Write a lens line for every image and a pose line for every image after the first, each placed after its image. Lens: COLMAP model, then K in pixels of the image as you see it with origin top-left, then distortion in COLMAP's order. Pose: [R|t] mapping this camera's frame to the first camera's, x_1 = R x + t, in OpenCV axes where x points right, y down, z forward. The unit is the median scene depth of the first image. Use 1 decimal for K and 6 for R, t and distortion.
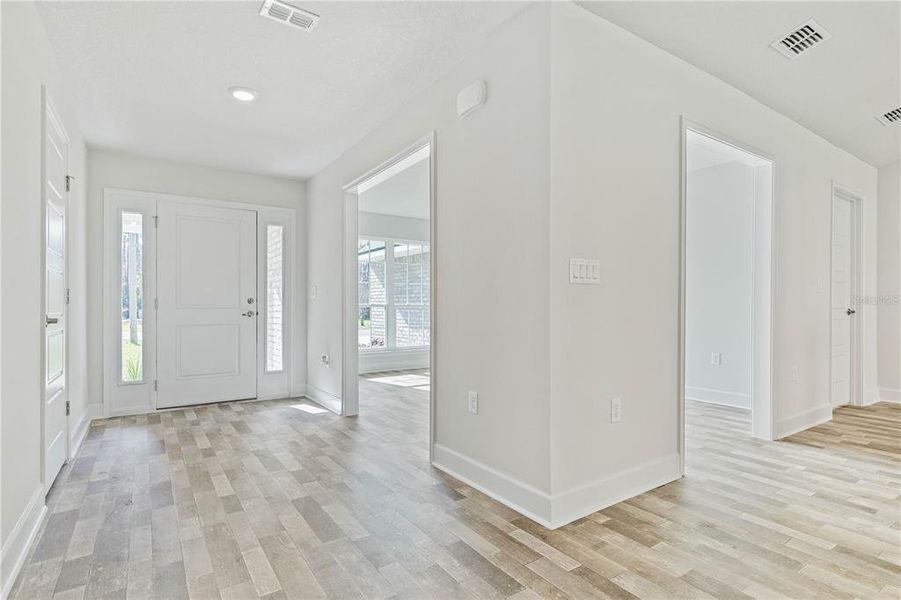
lens RADIAL K [[453.1, 0, 451.6], [0, 453.1, 299.6], [0, 0, 1]] dist [0.000944, -0.002594]
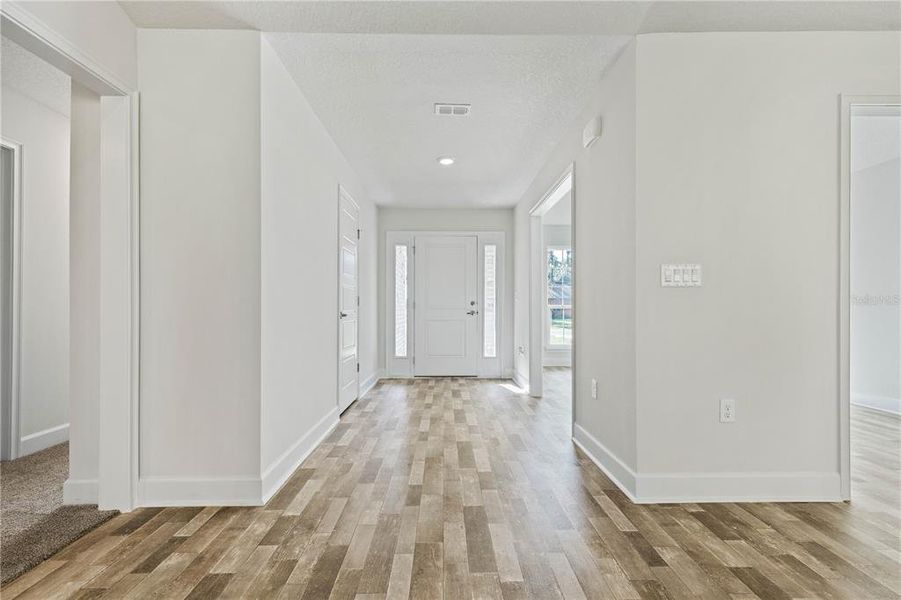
lens RADIAL K [[409.0, 0, 447.9], [0, 409.0, 295.5], [0, 0, 1]] dist [0.006023, -0.001264]
pose [[0.833499, -0.013430, -0.552358, 0.295898], [0.005612, 0.999859, -0.015842, -0.001792], [0.552492, 0.010105, 0.833457, -0.093546]]
